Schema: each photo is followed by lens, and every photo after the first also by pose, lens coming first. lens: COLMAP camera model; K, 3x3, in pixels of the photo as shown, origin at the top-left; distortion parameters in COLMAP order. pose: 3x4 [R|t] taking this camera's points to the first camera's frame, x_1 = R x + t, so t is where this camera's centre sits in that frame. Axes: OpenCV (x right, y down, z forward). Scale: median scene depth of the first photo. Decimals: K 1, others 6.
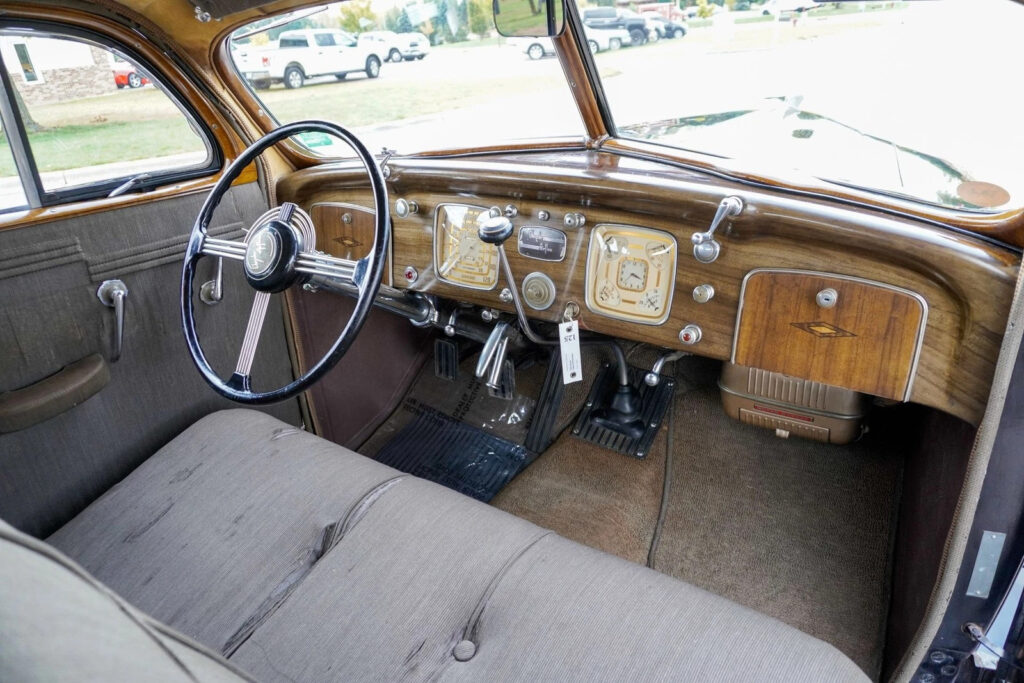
lens RADIAL K [[687.5, 0, 513.3], [0, 687.5, 335.3], [0, 0, 1]] dist [-0.047286, 0.030124]
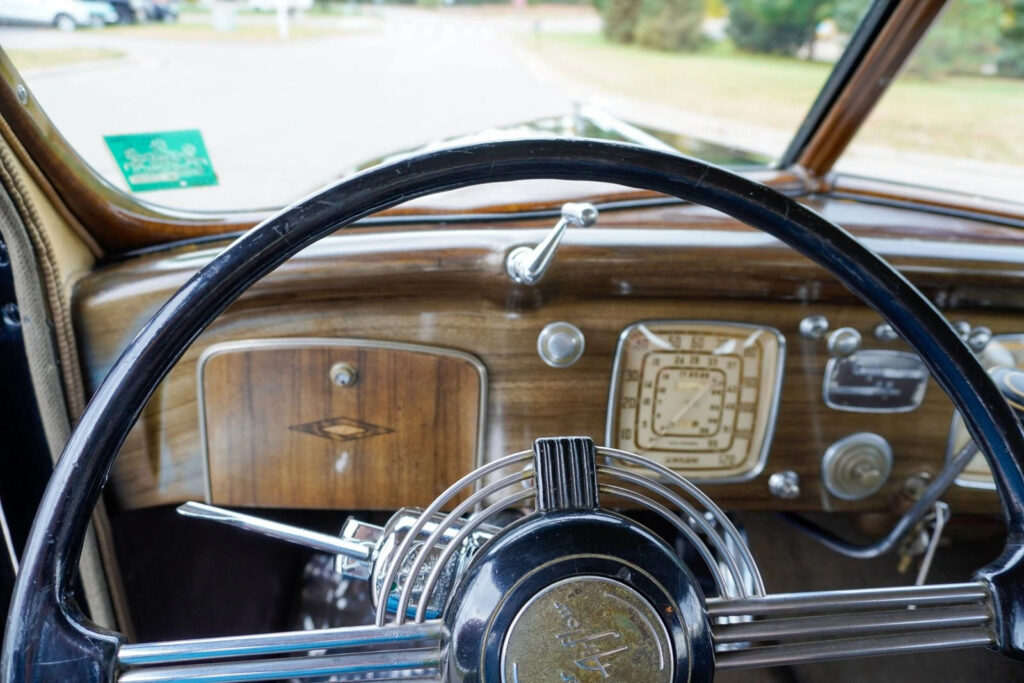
lens RADIAL K [[687.5, 0, 513.3], [0, 687.5, 335.3], [0, 0, 1]] dist [-0.047286, 0.030124]
pose [[0.776353, -0.165533, 0.608173, -0.502987], [0.152823, 0.985542, 0.073162, -0.258656], [-0.611490, 0.036143, 0.790426, 0.784523]]
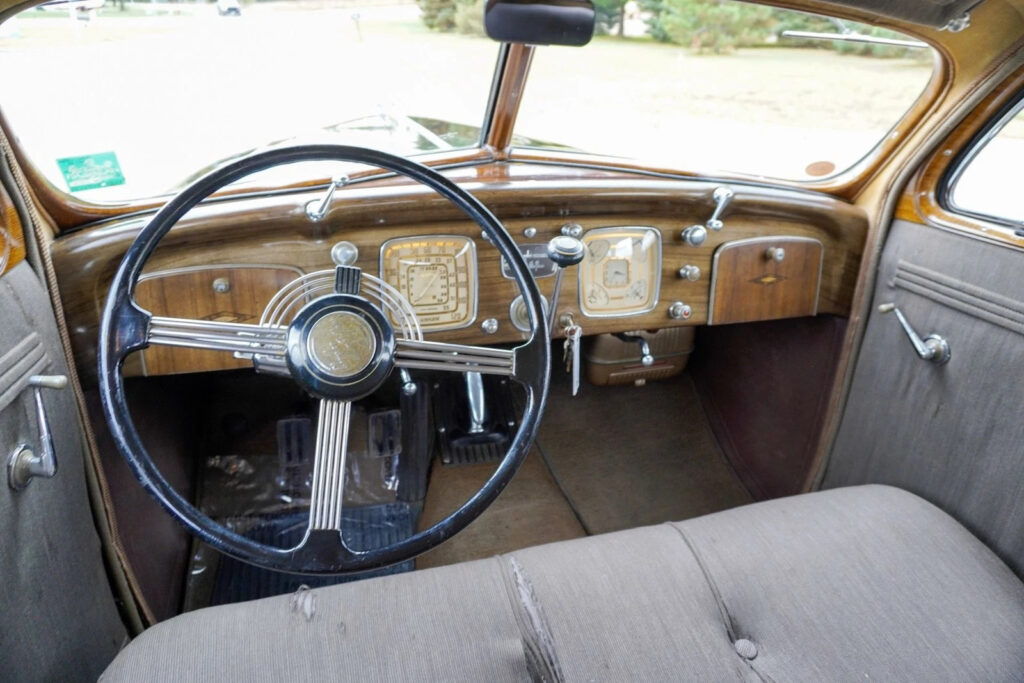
lens RADIAL K [[687.5, 0, 513.3], [0, 687.5, 335.3], [0, 0, 1]] dist [-0.047286, 0.030124]
pose [[0.607153, -0.265555, 0.748897, -0.735872], [0.255317, 0.957720, 0.132609, -0.174002], [-0.752448, 0.110692, 0.649283, 0.428150]]
